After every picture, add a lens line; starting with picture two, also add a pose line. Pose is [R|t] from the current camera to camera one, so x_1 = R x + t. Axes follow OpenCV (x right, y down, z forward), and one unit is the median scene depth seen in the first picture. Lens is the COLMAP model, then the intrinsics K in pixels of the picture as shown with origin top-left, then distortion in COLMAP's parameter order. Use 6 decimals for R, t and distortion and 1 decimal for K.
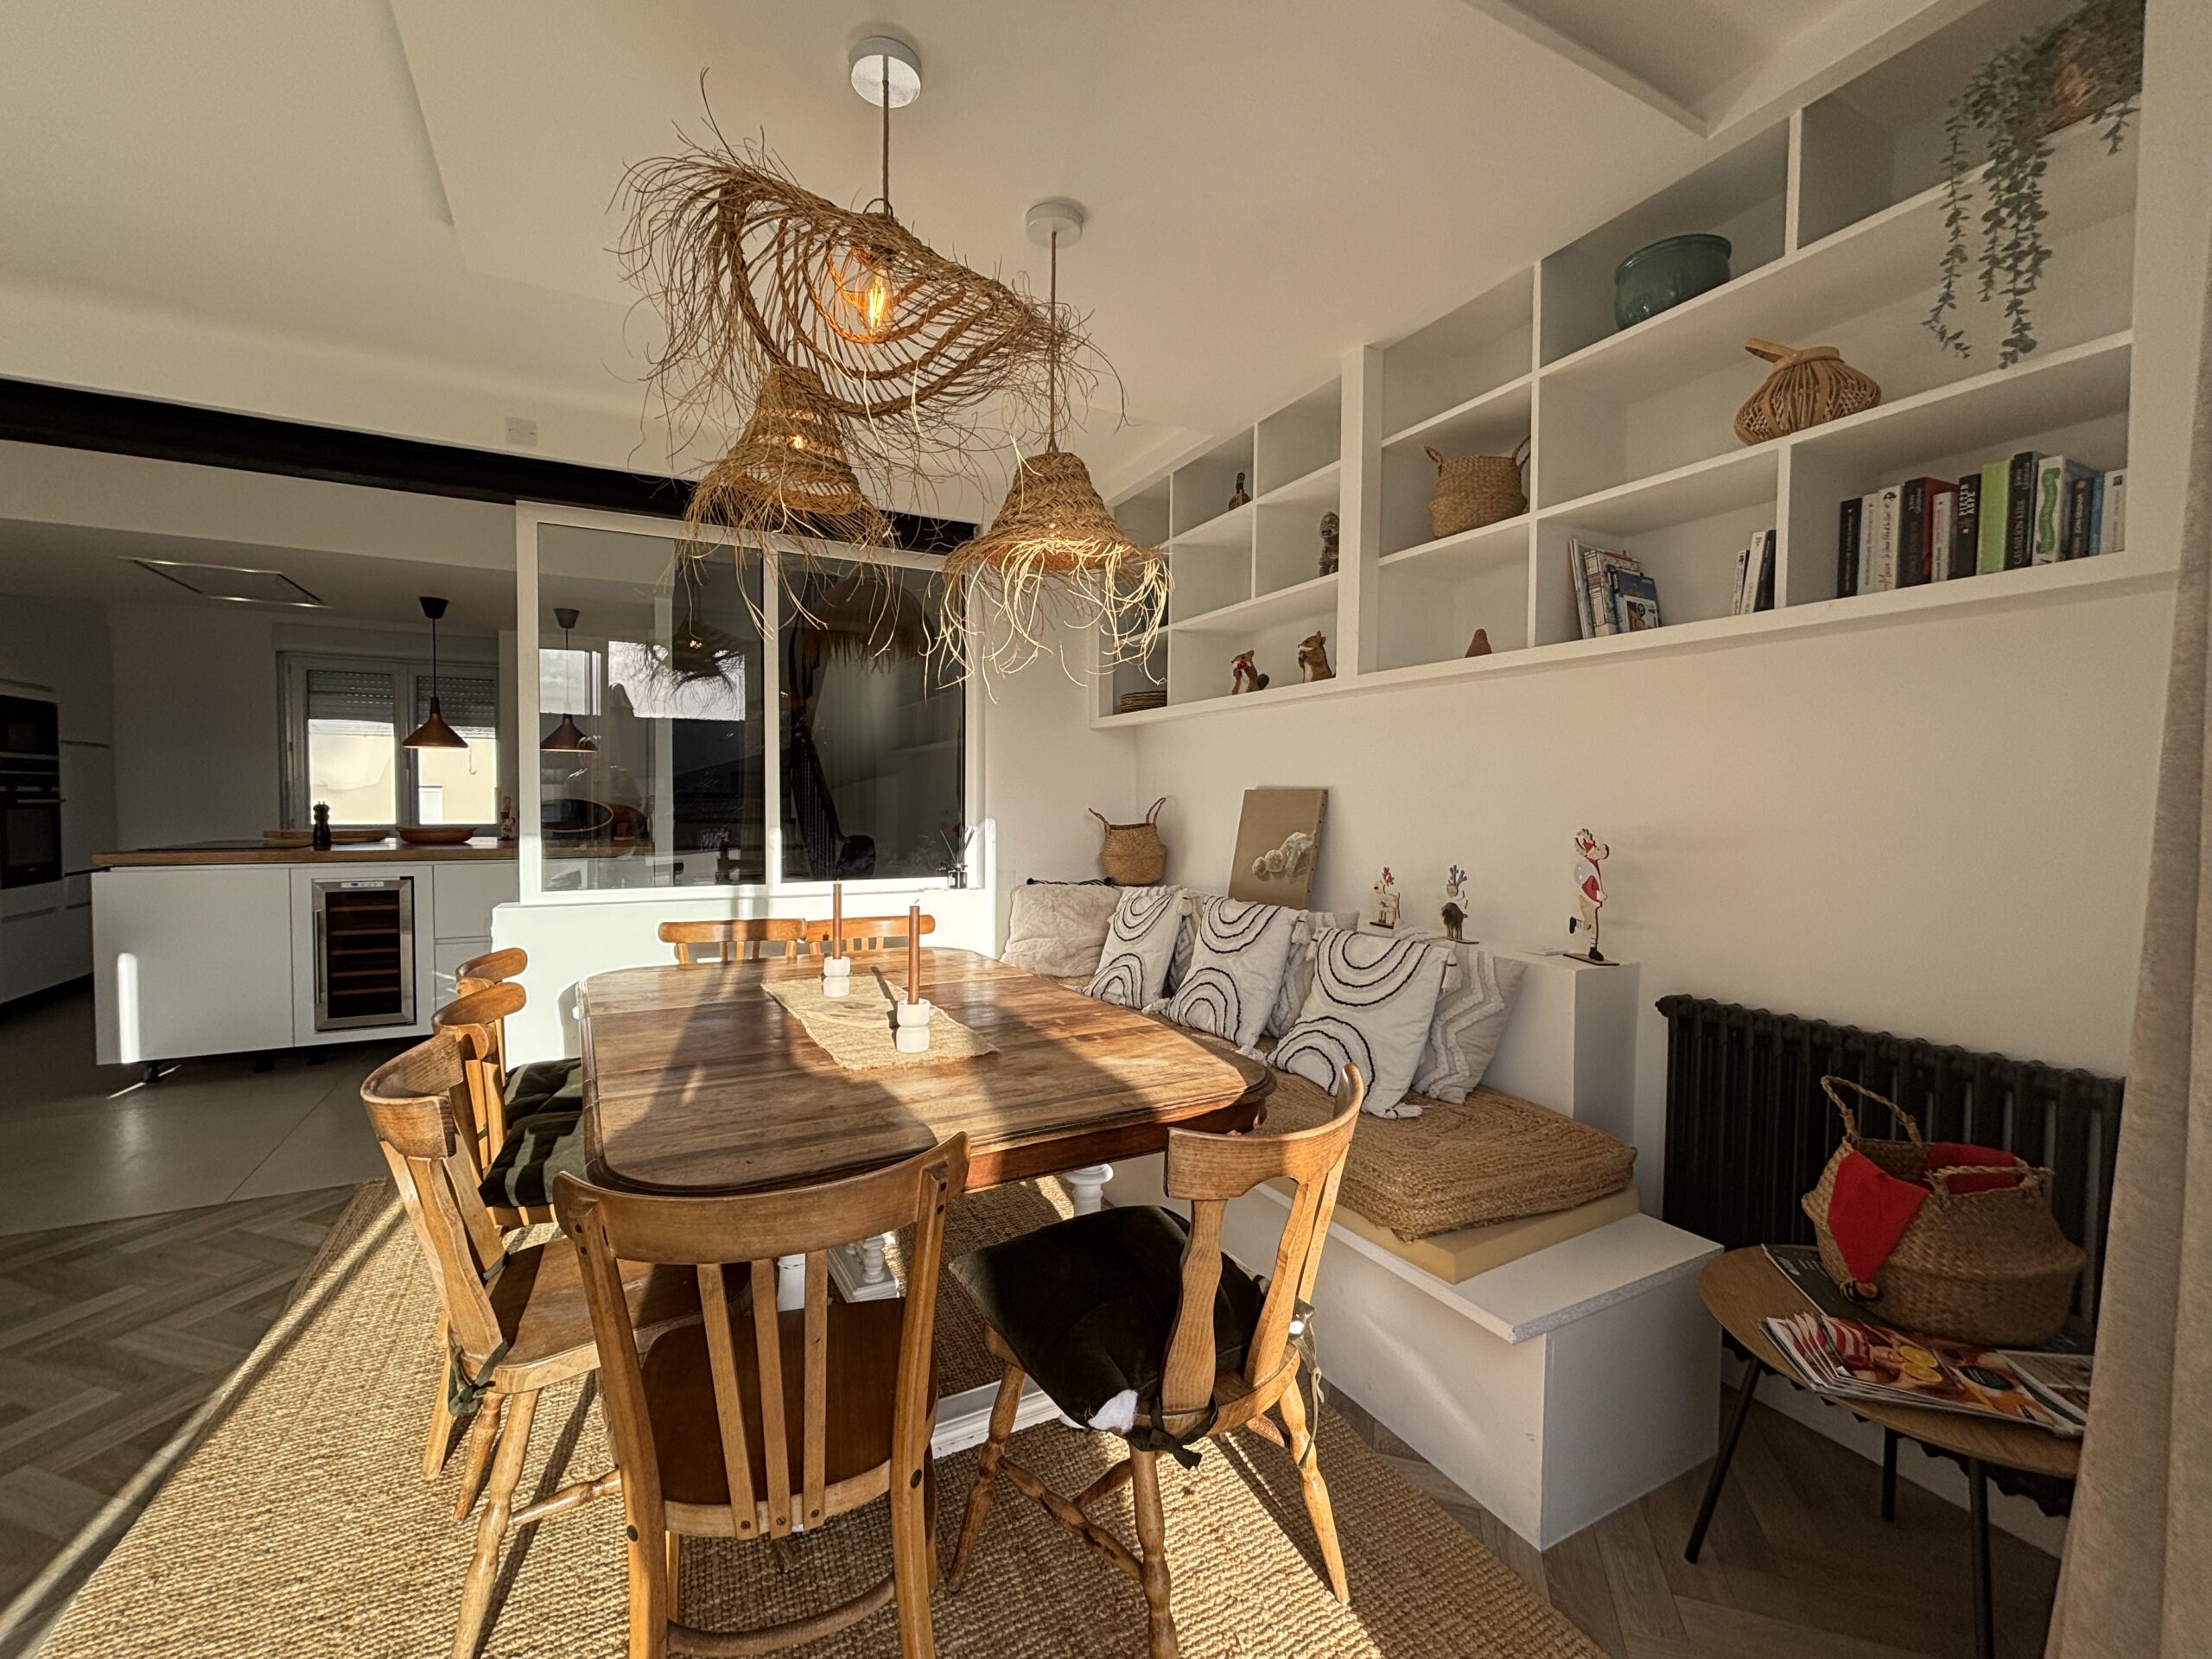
lens RADIAL K [[922.4, 0, 1105.3], [0, 922.4, 828.0], [0, 0, 1]] dist [0.006254, -0.001850]
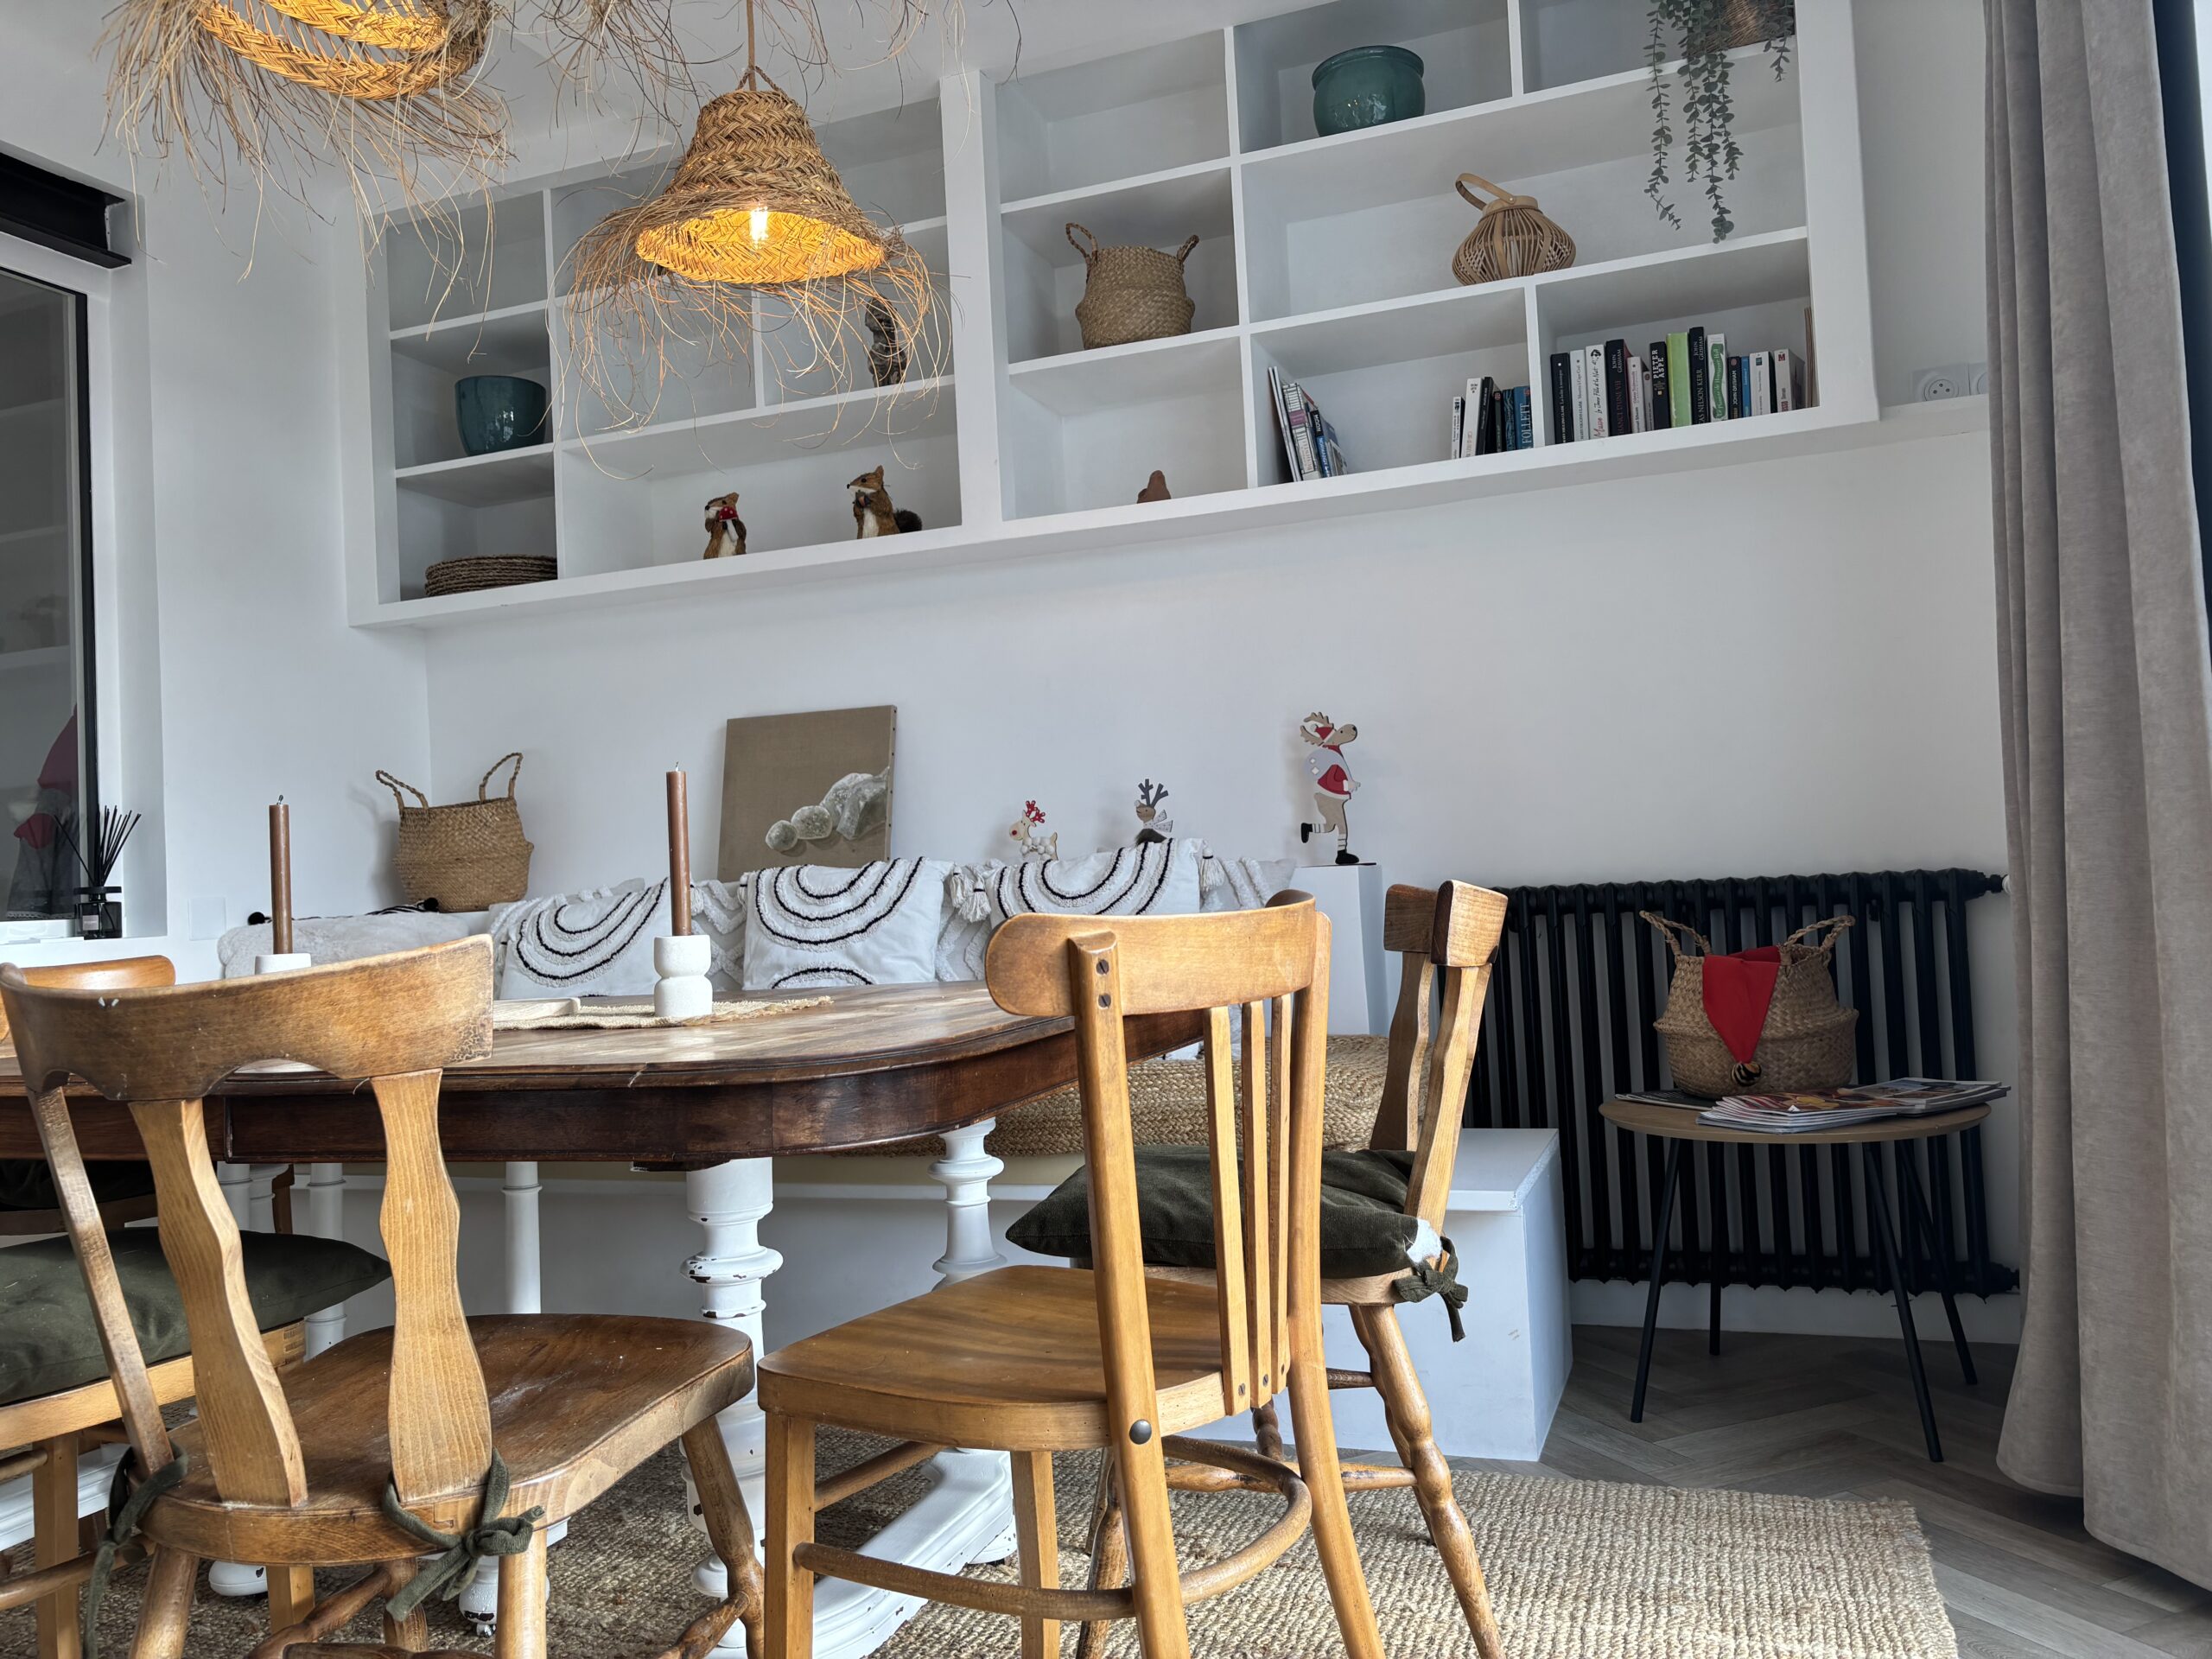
lens RADIAL K [[1672.9, 0, 1114.6], [0, 1672.9, 815.8], [0, 0, 1]] dist [0.048350, -0.044074]
pose [[0.750277, -0.017018, 0.660905, -0.601906], [0.077111, 0.995098, -0.061915, 0.170169], [-0.656612, 0.097416, 0.747911, 0.010140]]
